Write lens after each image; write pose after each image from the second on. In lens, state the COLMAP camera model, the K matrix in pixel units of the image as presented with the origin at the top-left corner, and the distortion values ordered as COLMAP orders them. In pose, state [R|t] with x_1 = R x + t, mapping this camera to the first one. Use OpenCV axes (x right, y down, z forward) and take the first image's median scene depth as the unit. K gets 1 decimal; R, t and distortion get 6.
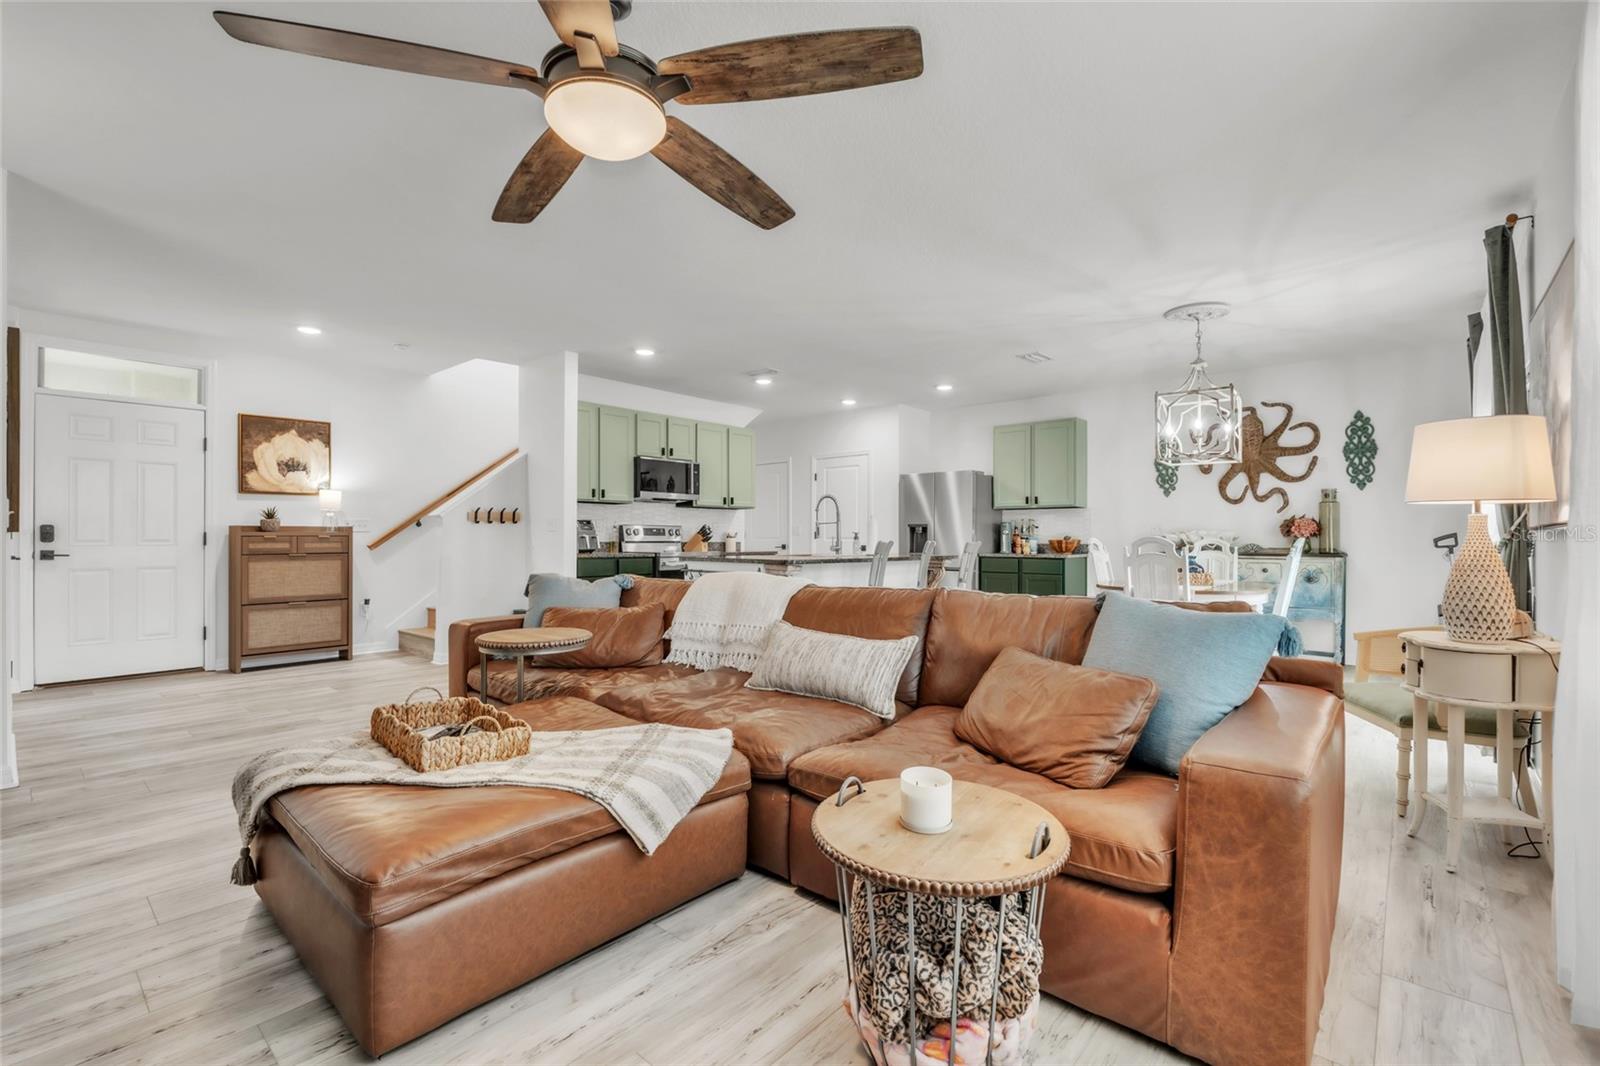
lens RADIAL K [[698.0, 0, 796.0], [0, 698.0, 546.0], [0, 0, 1]] dist [-0.000648, -0.000145]
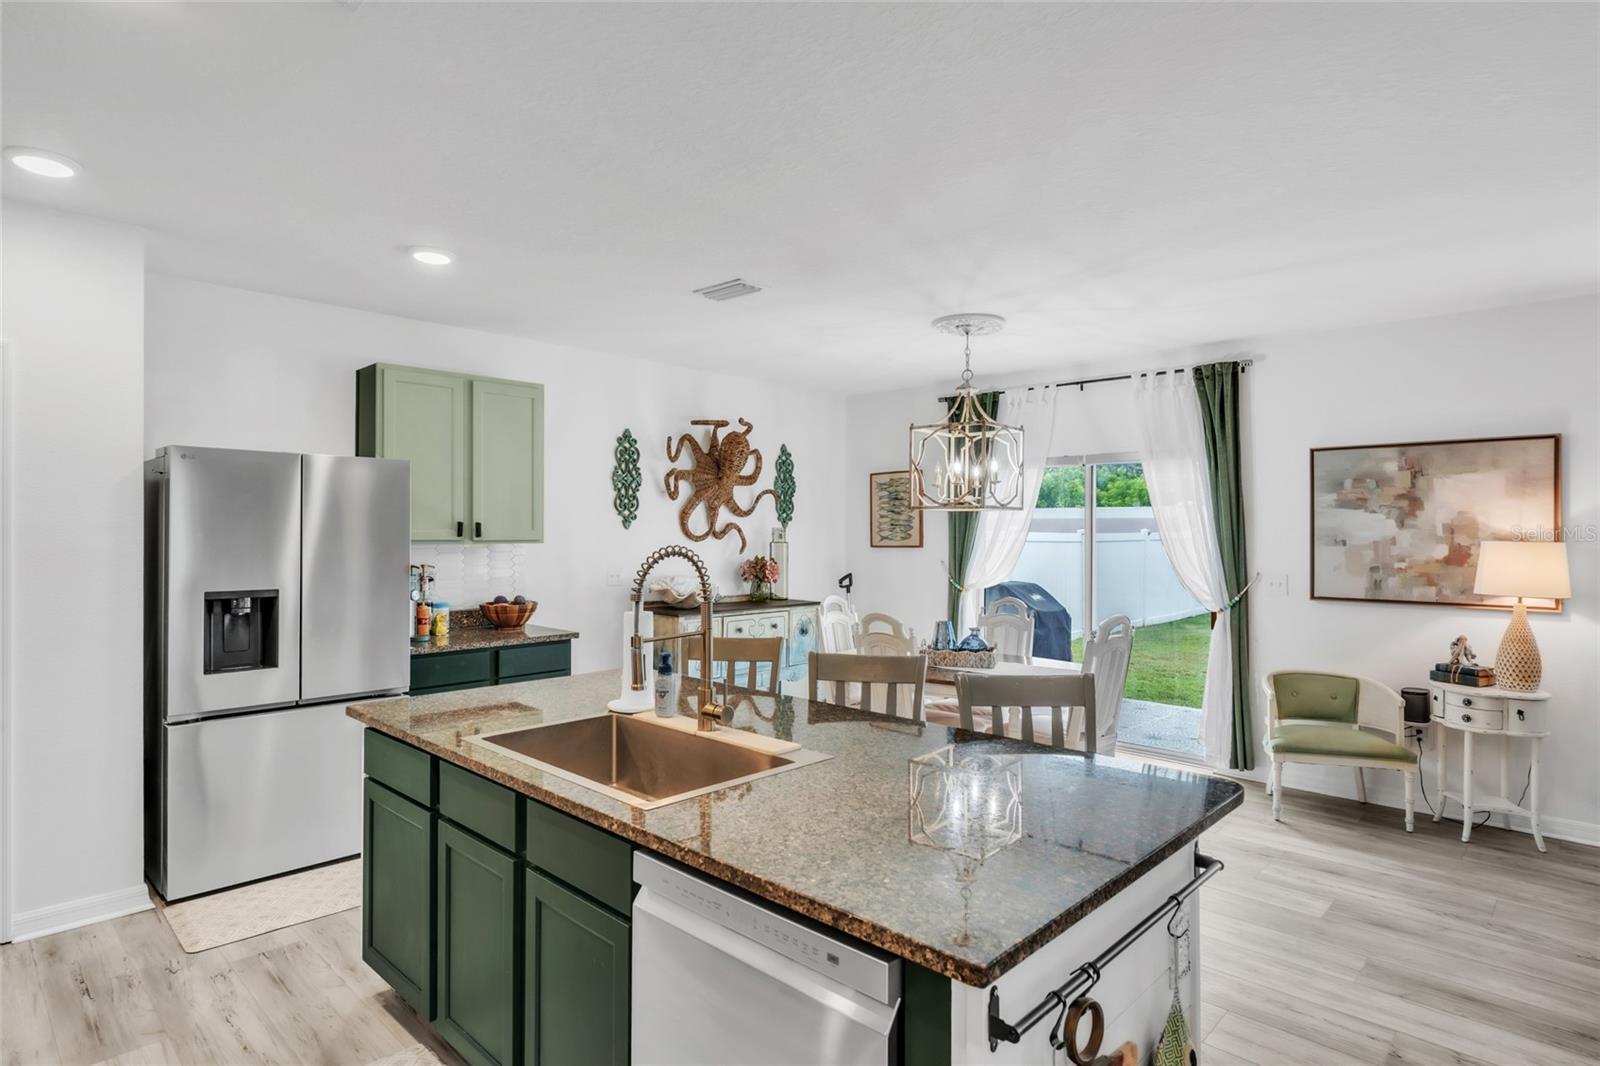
lens RADIAL K [[852.5, 0, 798.4], [0, 852.5, 529.9], [0, 0, 1]] dist [-0.004800, 0.002160]
pose [[0.040011, -0.002955, 0.999195, -0.319539], [0.007479, 0.999968, 0.002657, -0.077940], [-0.999171, 0.007367, 0.040031, 0.890558]]
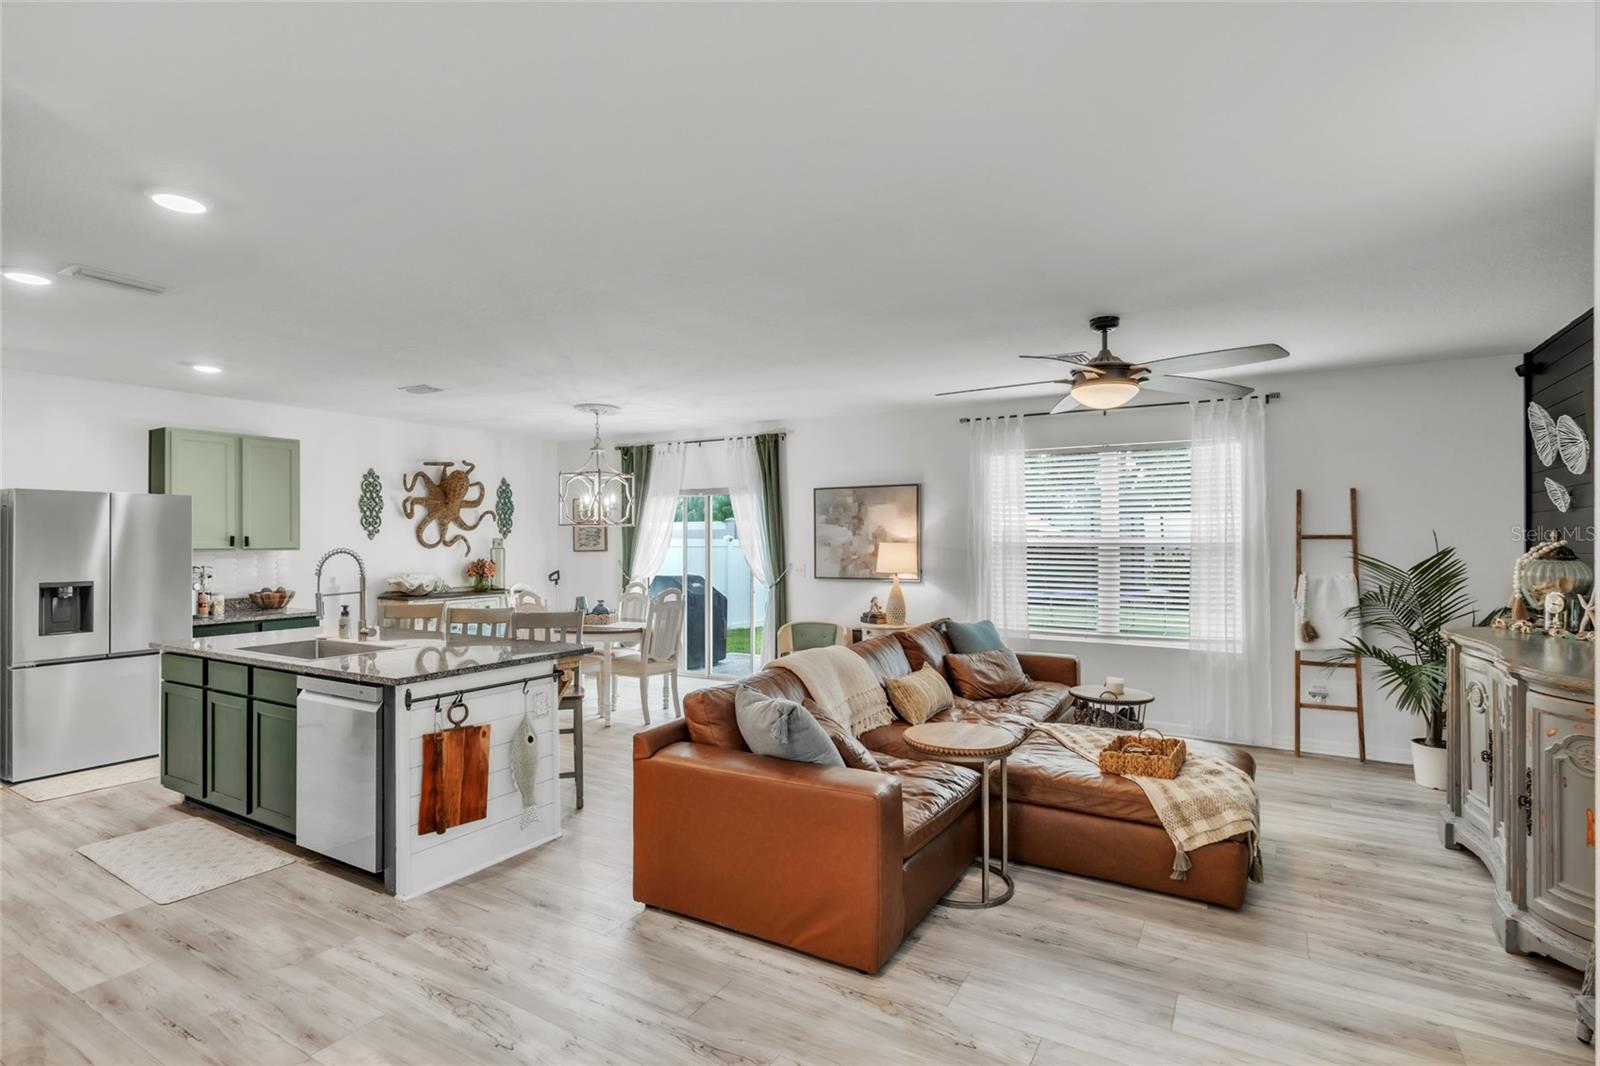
lens RADIAL K [[784.5, 0, 802.9], [0, 784.5, 533.6], [0, 0, 1]] dist [-0.002876, 0.000342]
pose [[-0.189513, 0.003982, 0.981870, -0.693560], [0.014850, 0.999889, -0.001189, -0.076474], [-0.981766, 0.014355, -0.189551, 0.696737]]
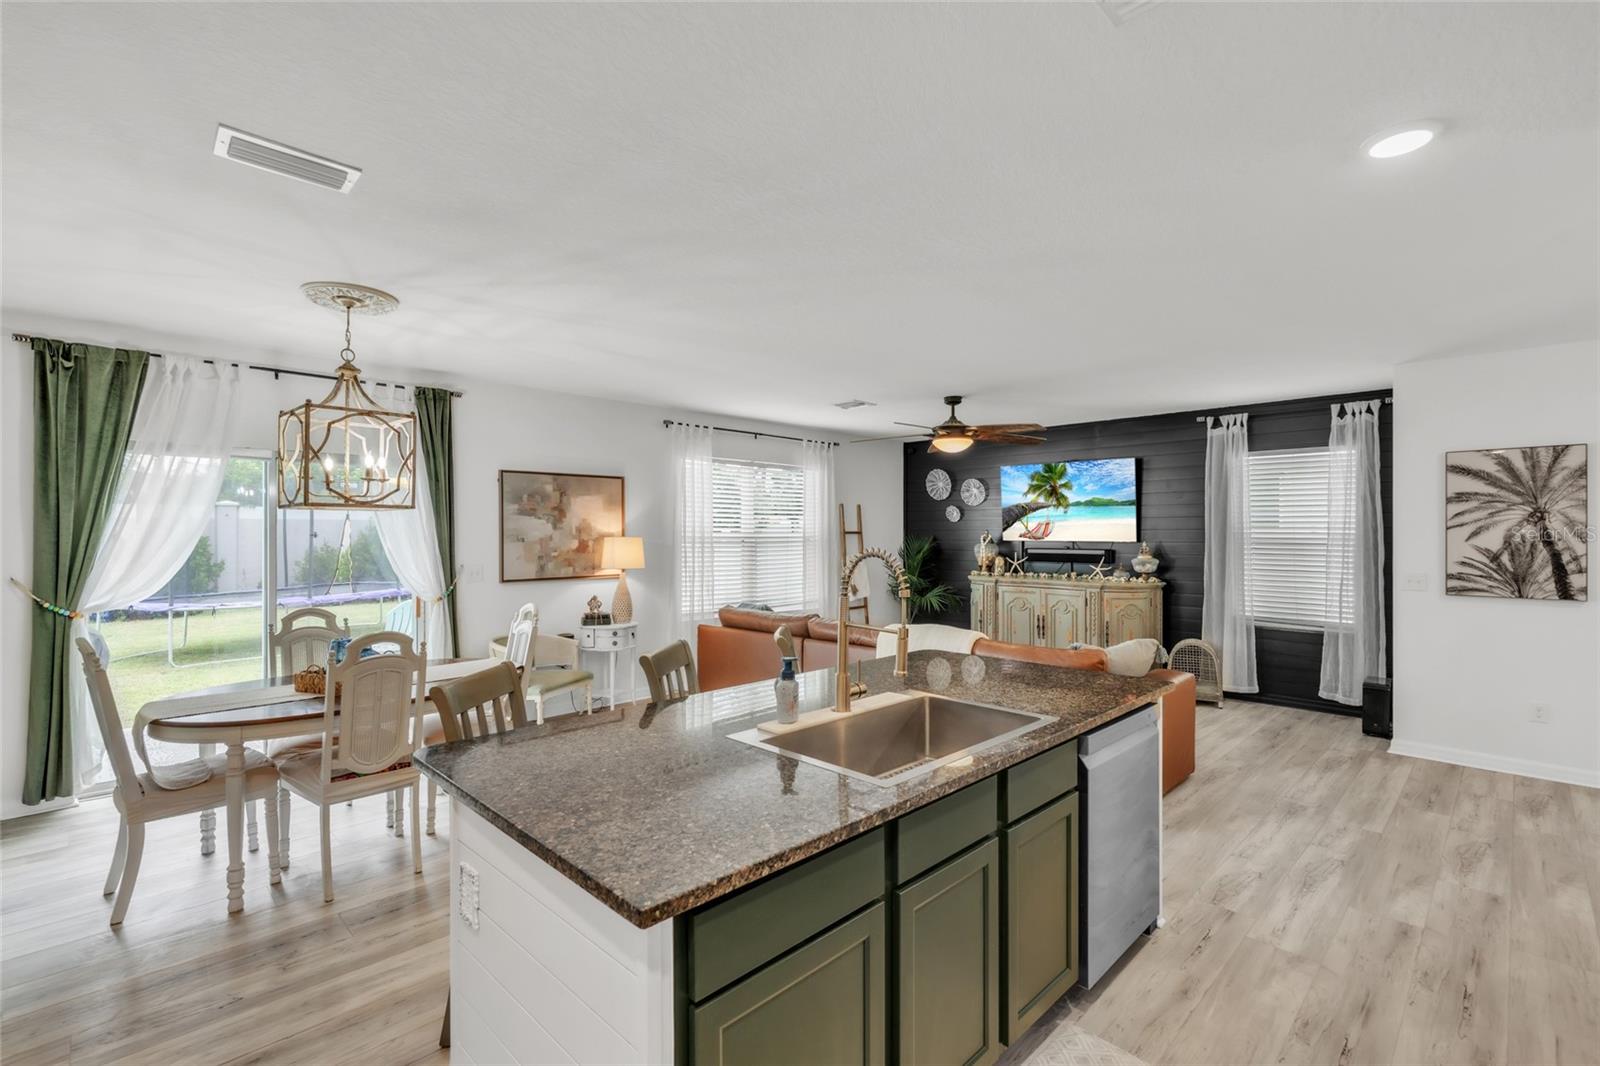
lens RADIAL K [[717.6, 0, 805.2], [0, 717.6, 528.7], [0, 0, 1]] dist [-0.001936, -0.000730]
pose [[-0.998198, -0.004570, 0.059840, 0.053873], [-0.004083, 0.999957, 0.008271, -0.083572], [-0.059875, 0.008011, -0.998174, 1.307966]]
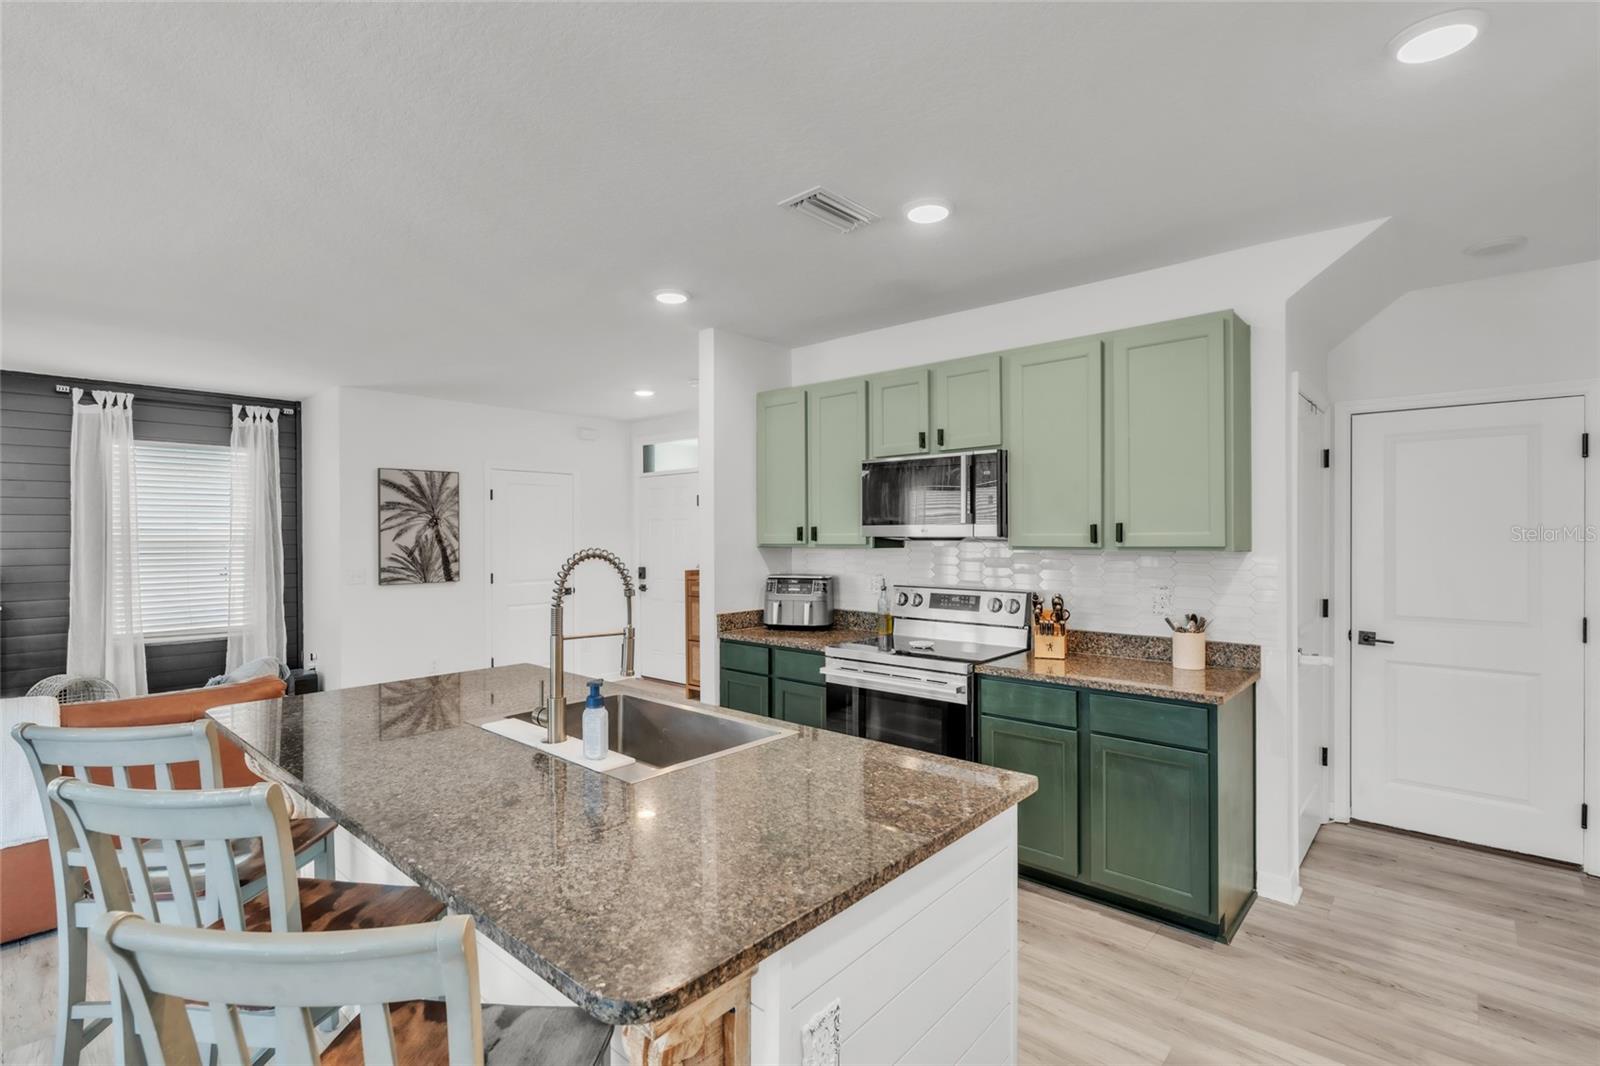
lens RADIAL K [[738.2, 0, 797.6], [0, 738.2, 528.3], [0, 0, 1]] dist [-0.002349, -0.000337]
pose [[0.003883, -0.010881, -0.999933, 0.374623], [-0.007404, 0.999913, -0.010910, -0.077060], [0.999965, 0.007446, 0.003802, 1.047945]]
